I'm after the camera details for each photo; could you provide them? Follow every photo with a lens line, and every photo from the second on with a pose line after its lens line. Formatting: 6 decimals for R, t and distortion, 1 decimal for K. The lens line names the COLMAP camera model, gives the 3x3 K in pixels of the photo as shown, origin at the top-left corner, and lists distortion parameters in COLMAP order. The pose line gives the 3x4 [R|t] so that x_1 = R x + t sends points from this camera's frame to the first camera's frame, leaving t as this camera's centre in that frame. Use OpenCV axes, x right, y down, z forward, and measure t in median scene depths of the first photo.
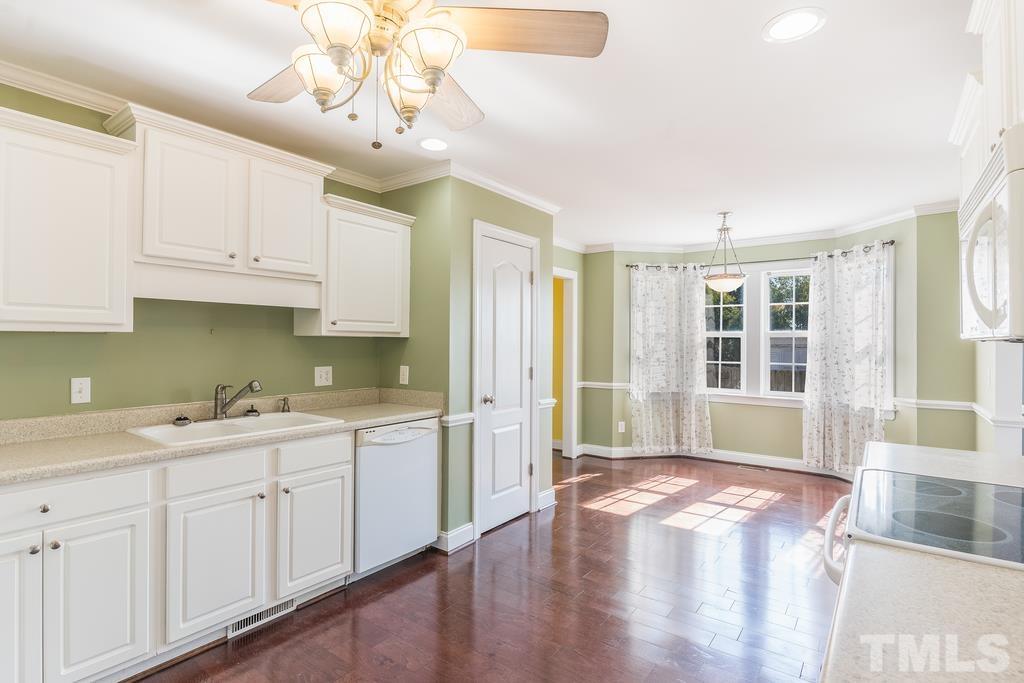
lens RADIAL K [[485.2, 0, 512.1], [0, 485.2, 339.2], [0, 0, 1]] dist [-0.002066, 0.000495]
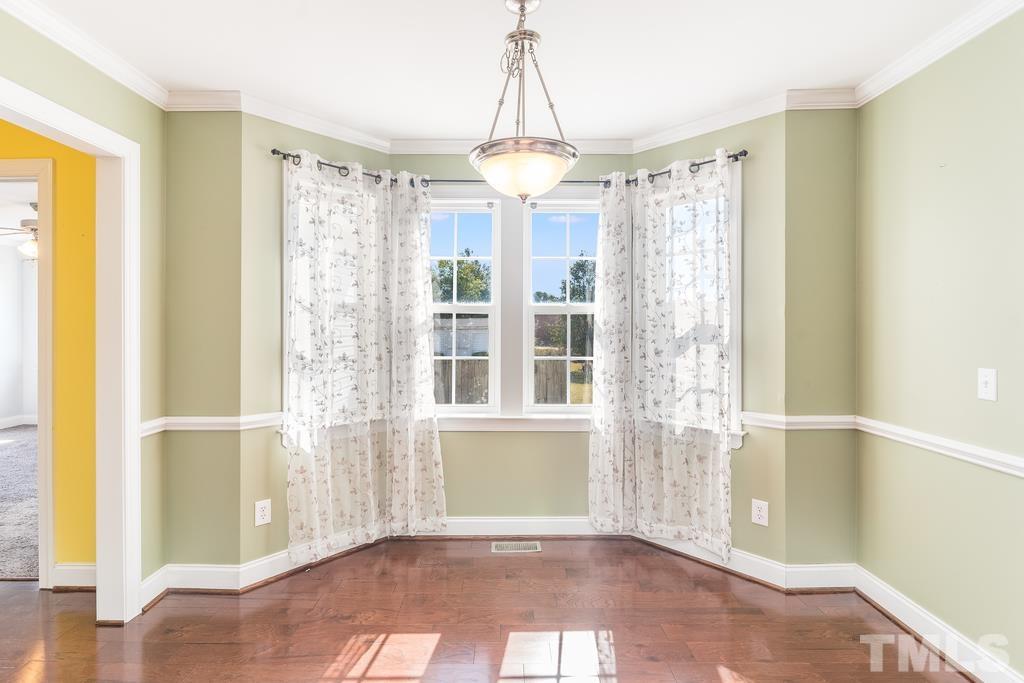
lens RADIAL K [[485.2, 0, 505.2], [0, 485.2, 320.3], [0, 0, 1]] dist [-0.002066, 0.000495]
pose [[0.801086, -0.005597, 0.598523, 0.139566], [0.001009, 0.999967, 0.008000, 0.000074], [-0.598548, -0.005805, 0.801066, 0.513576]]
